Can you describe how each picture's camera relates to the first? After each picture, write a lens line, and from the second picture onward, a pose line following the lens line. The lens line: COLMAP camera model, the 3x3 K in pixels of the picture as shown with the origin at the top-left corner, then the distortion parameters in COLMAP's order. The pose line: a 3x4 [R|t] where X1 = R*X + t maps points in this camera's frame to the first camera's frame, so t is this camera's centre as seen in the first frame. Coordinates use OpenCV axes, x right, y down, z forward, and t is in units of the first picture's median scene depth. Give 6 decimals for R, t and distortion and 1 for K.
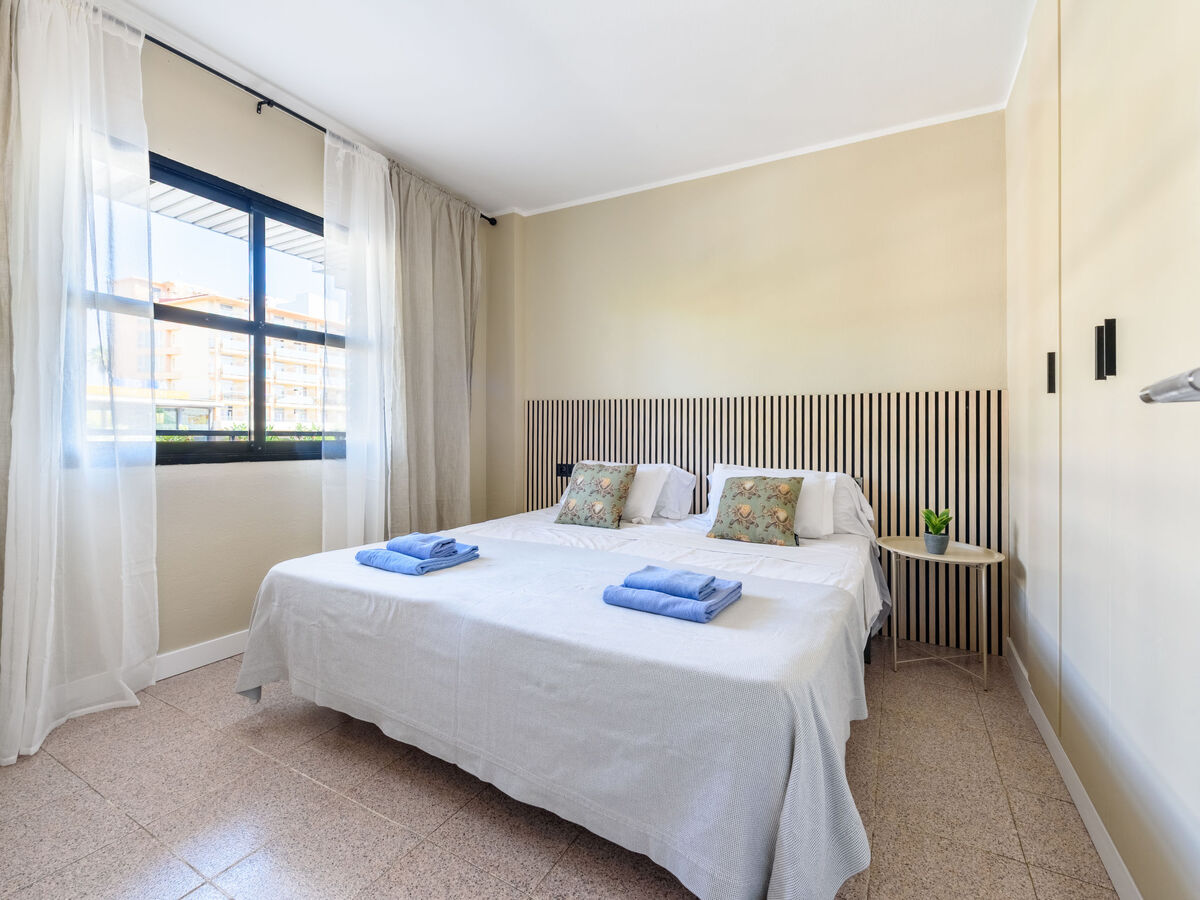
lens RADIAL K [[566.6, 0, 610.6], [0, 566.6, 424.7], [0, 0, 1]] dist [0.001958, -0.000072]
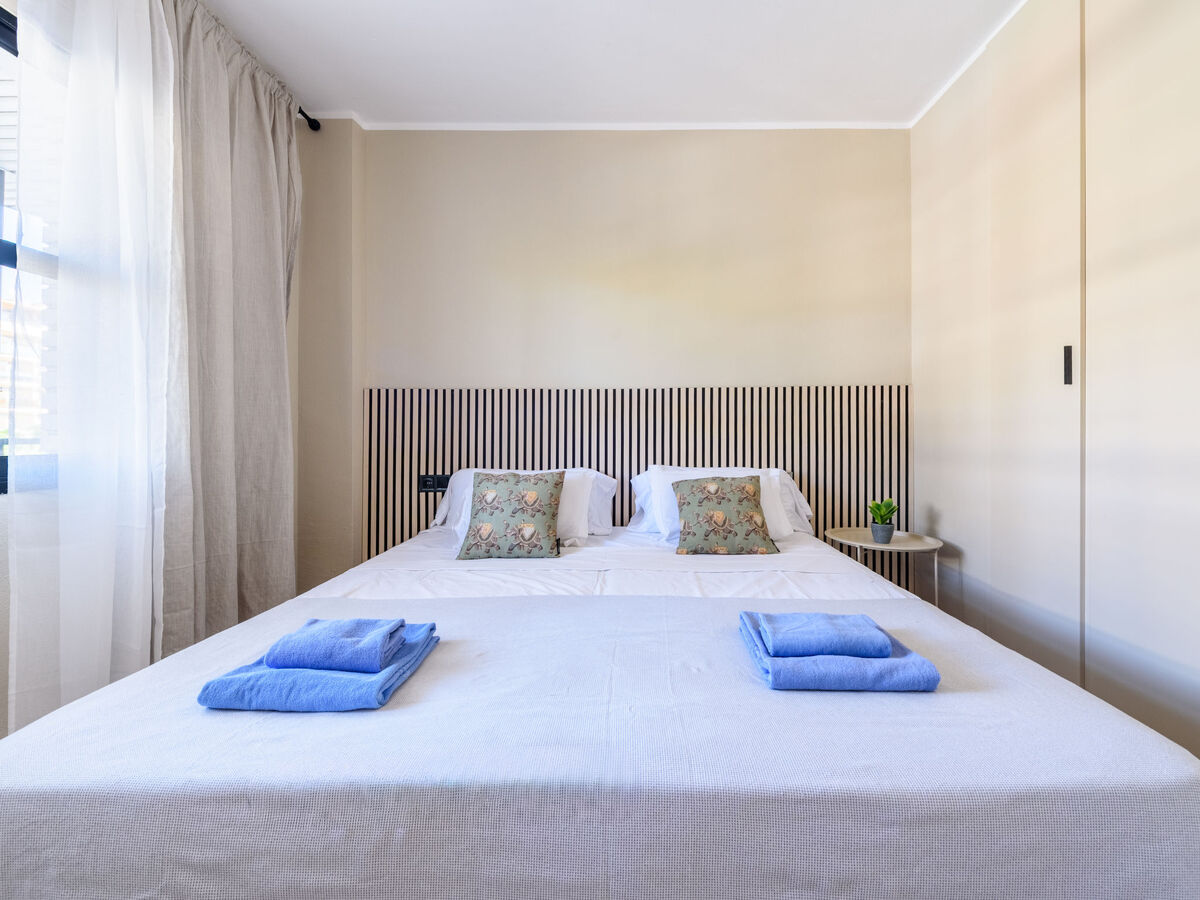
lens RADIAL K [[555.0, 0, 636.5], [0, 555.0, 418.8], [0, 0, 1]] dist [0.000877, -0.001187]
pose [[0.868781, -0.006655, 0.495151, -0.260886], [0.010918, 0.999924, -0.005717, 0.003726], [-0.495076, 0.010373, 0.868788, 0.297157]]
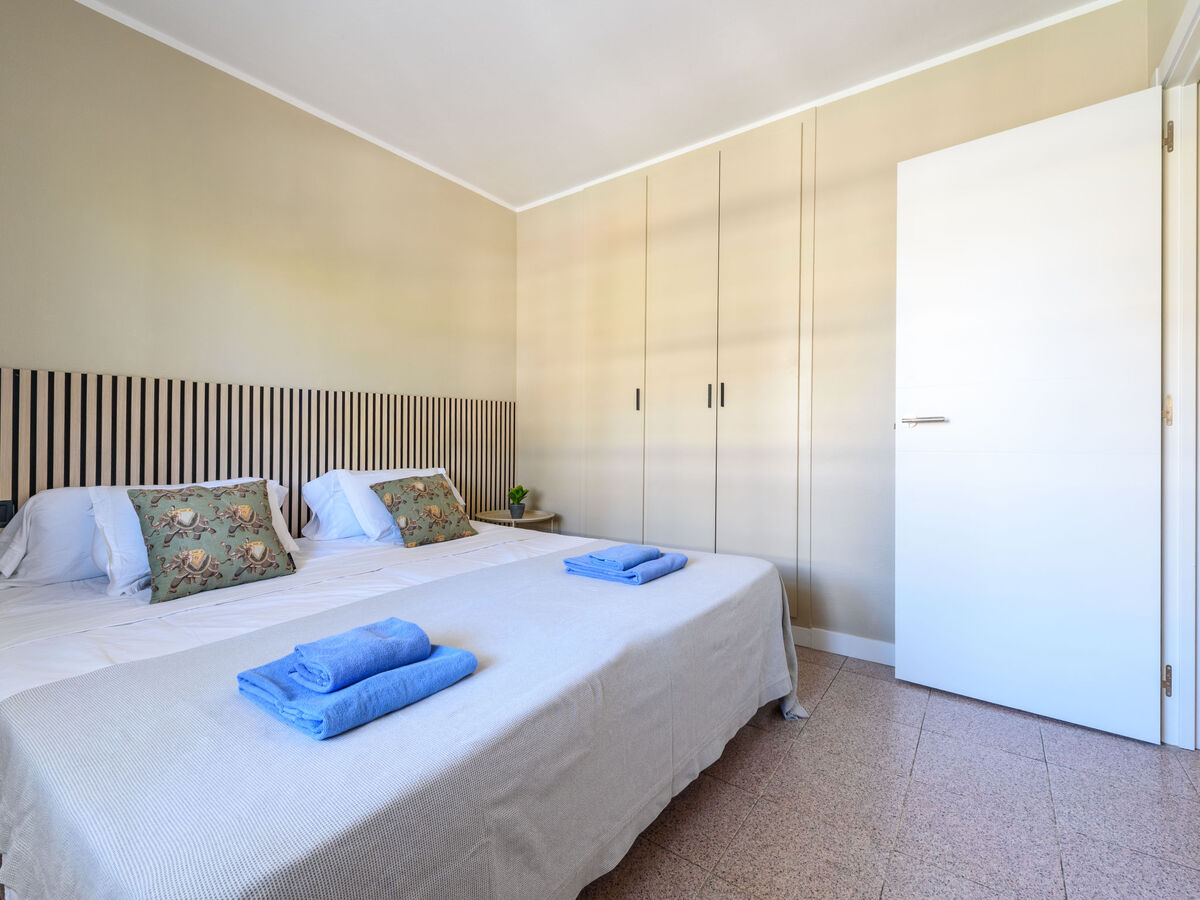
lens RADIAL K [[534.7, 0, 633.0], [0, 534.7, 425.4], [0, 0, 1]] dist [0.003467, -0.000111]
pose [[0.068497, 0.005674, 0.997635, -0.608151], [-0.008643, 0.999950, -0.005094, 0.003286], [-0.997614, -0.008273, 0.068542, 0.538758]]
